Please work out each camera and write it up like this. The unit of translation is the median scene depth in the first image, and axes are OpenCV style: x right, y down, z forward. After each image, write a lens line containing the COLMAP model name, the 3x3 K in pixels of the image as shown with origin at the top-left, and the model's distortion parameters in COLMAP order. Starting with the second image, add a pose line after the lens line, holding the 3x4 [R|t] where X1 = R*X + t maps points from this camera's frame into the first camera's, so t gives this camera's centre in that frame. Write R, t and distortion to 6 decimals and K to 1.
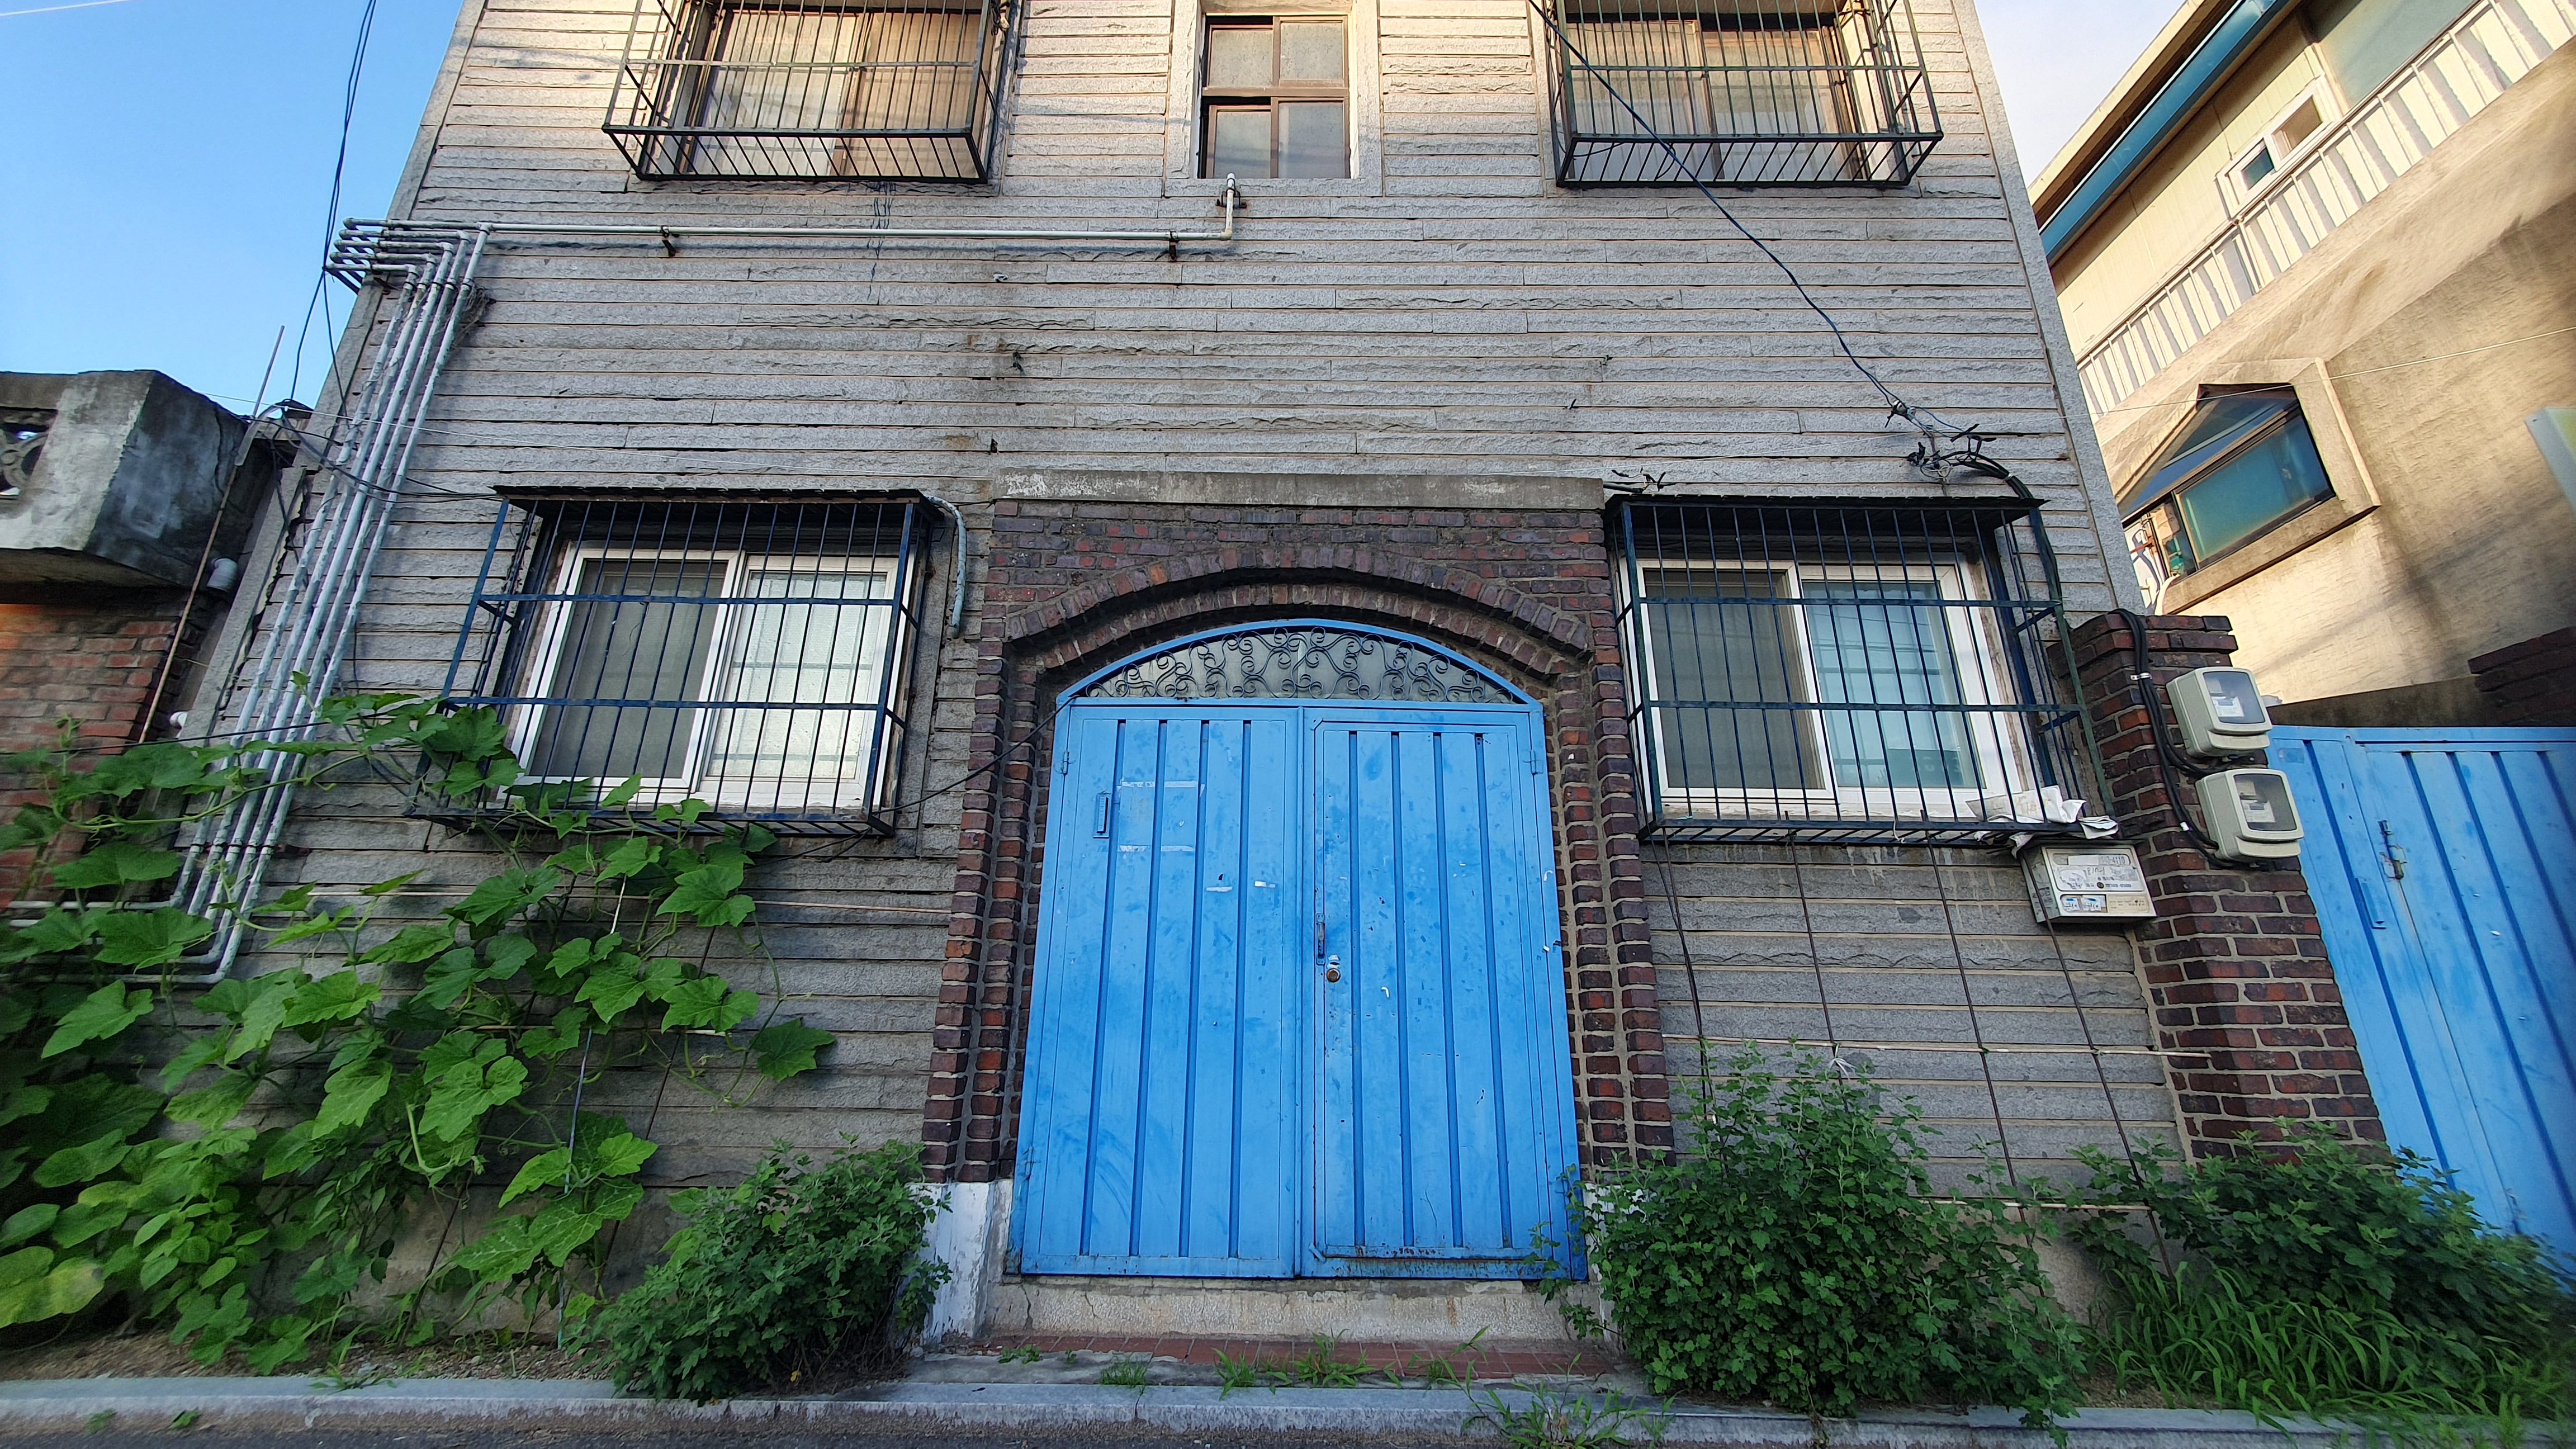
lens RADIAL K [[1029.1, 0, 1283.0], [0, 1029.1, 730.6], [0, 0, 1]] dist [0.013778, -0.002442]
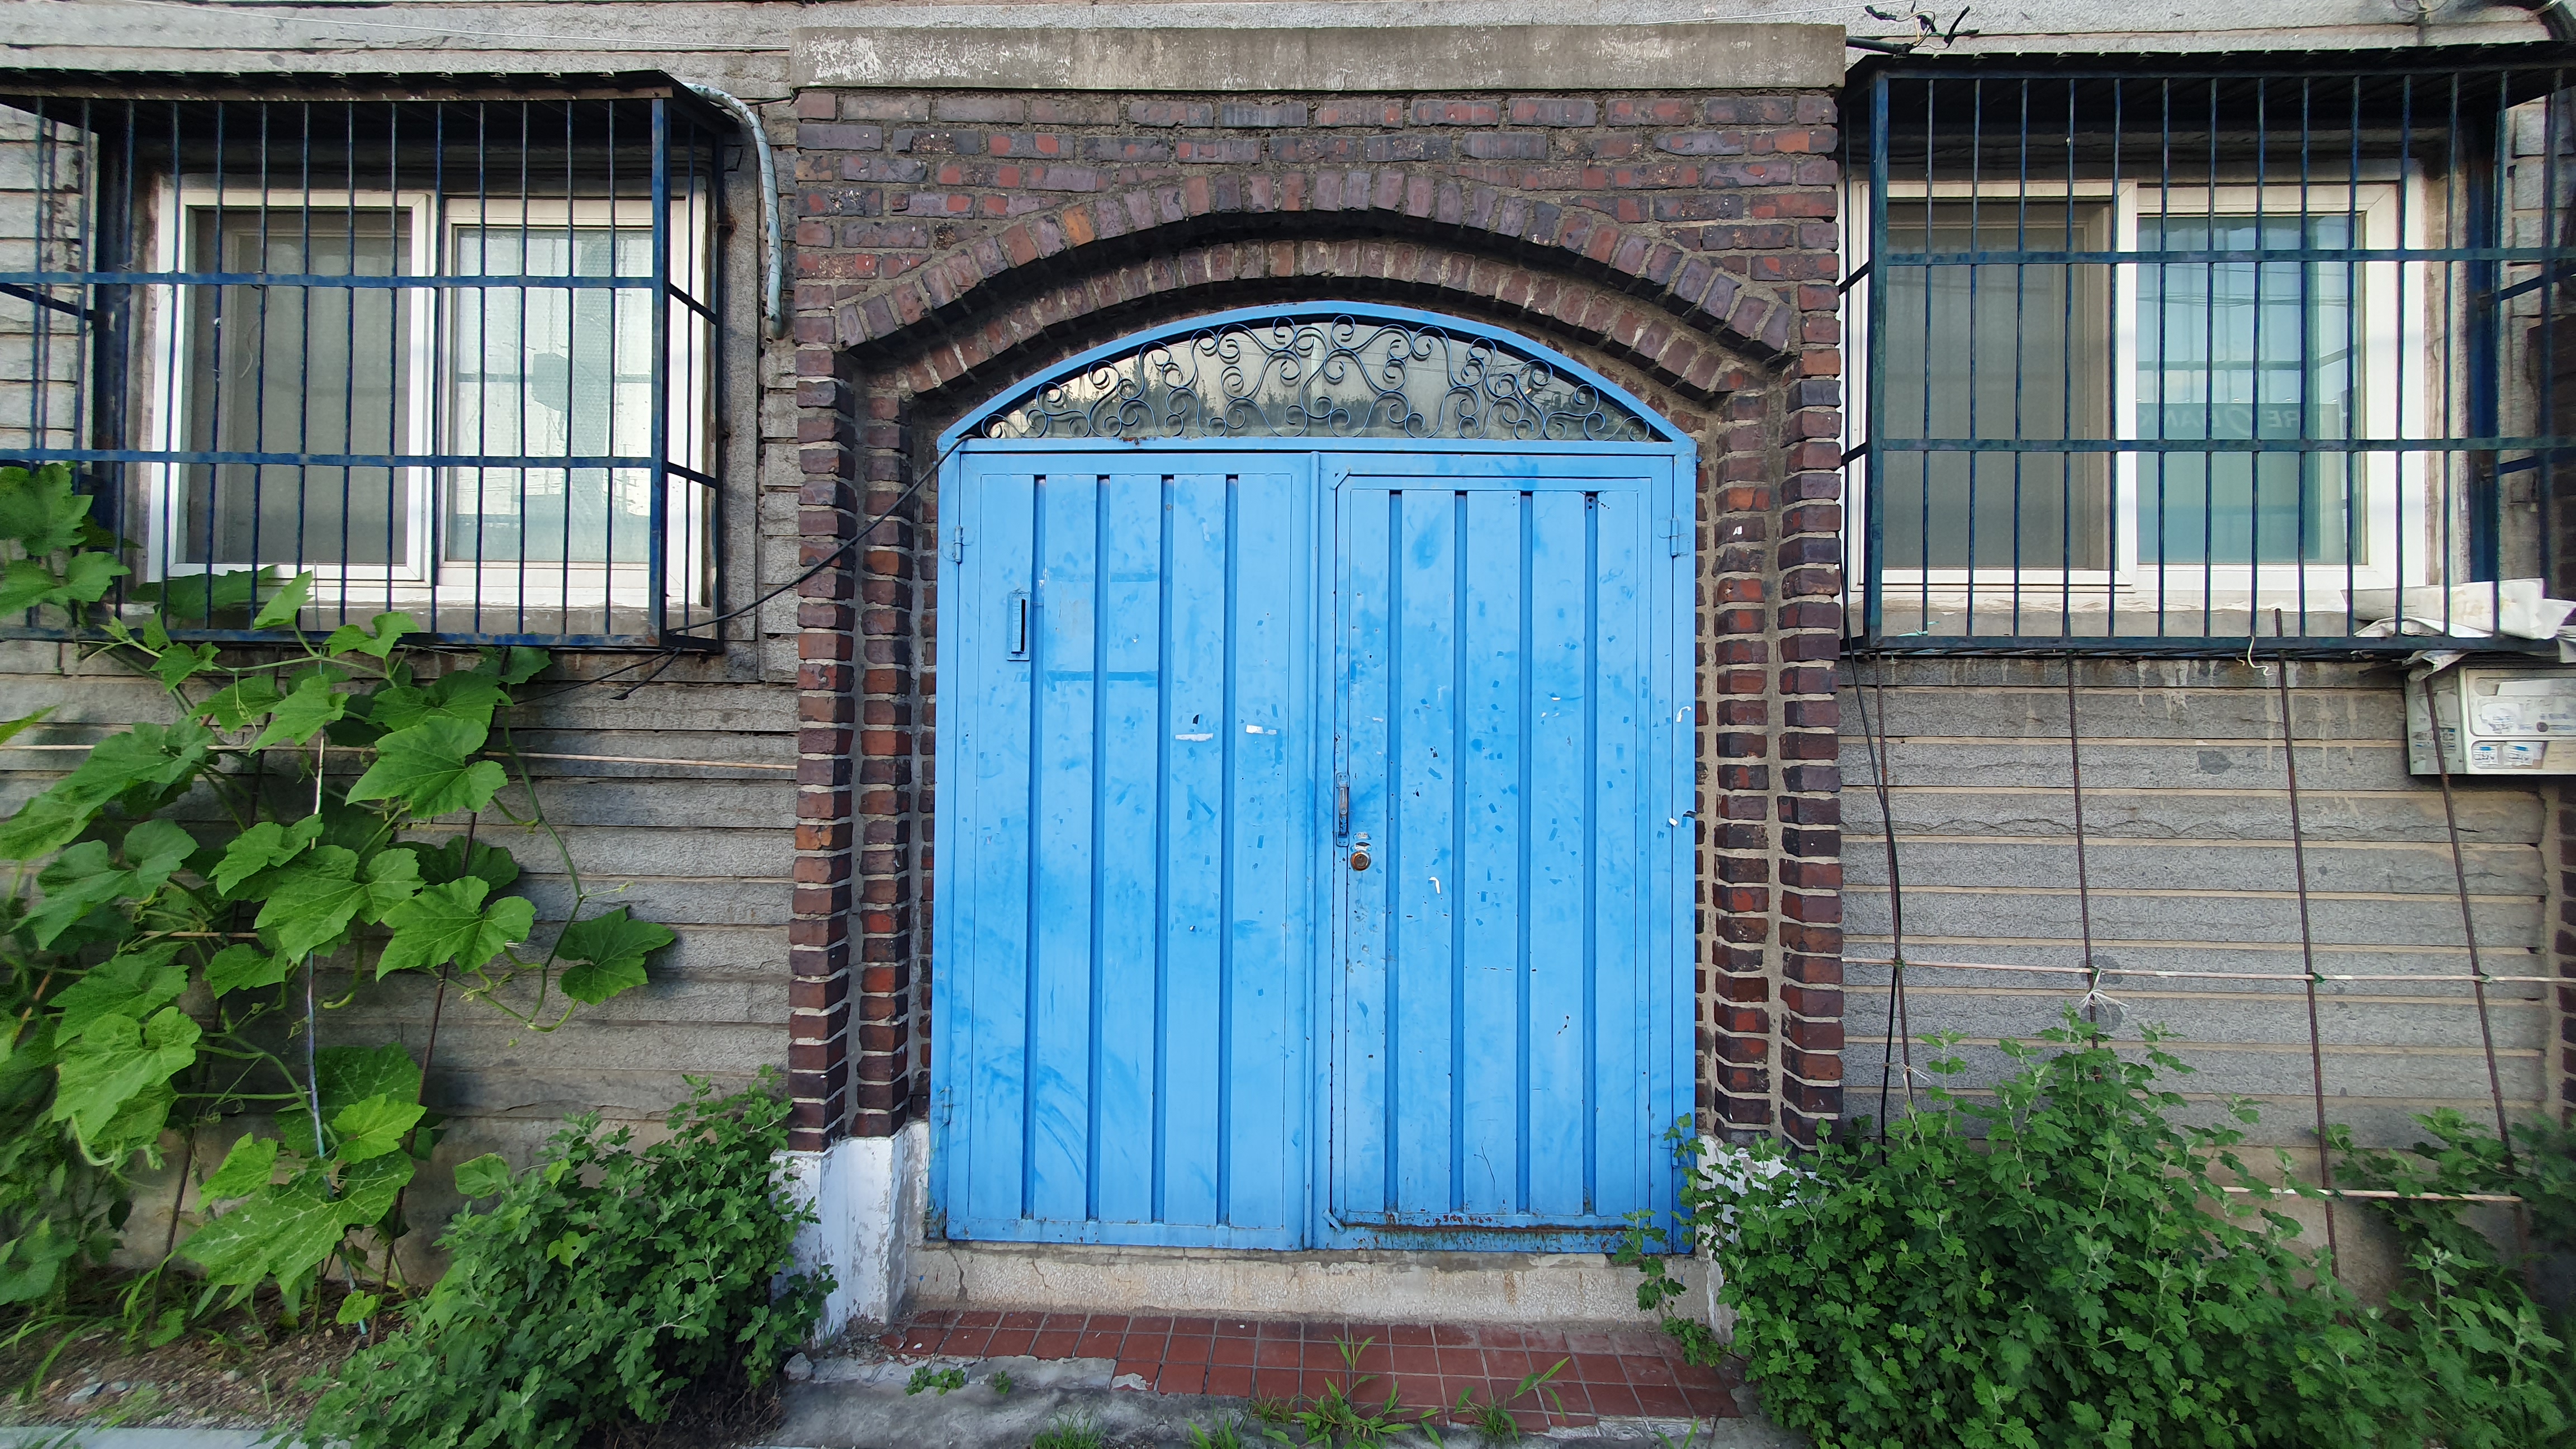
lens RADIAL K [[1029.1, 0, 1283.0], [0, 1029.1, 730.6], [0, 0, 1]] dist [0.013778, -0.002442]
pose [[0.999571, -0.001722, -0.029225, 0.016211], [0.010808, 0.949461, 0.313699, -0.061843], [0.027208, -0.313881, 0.949072, 0.348893]]
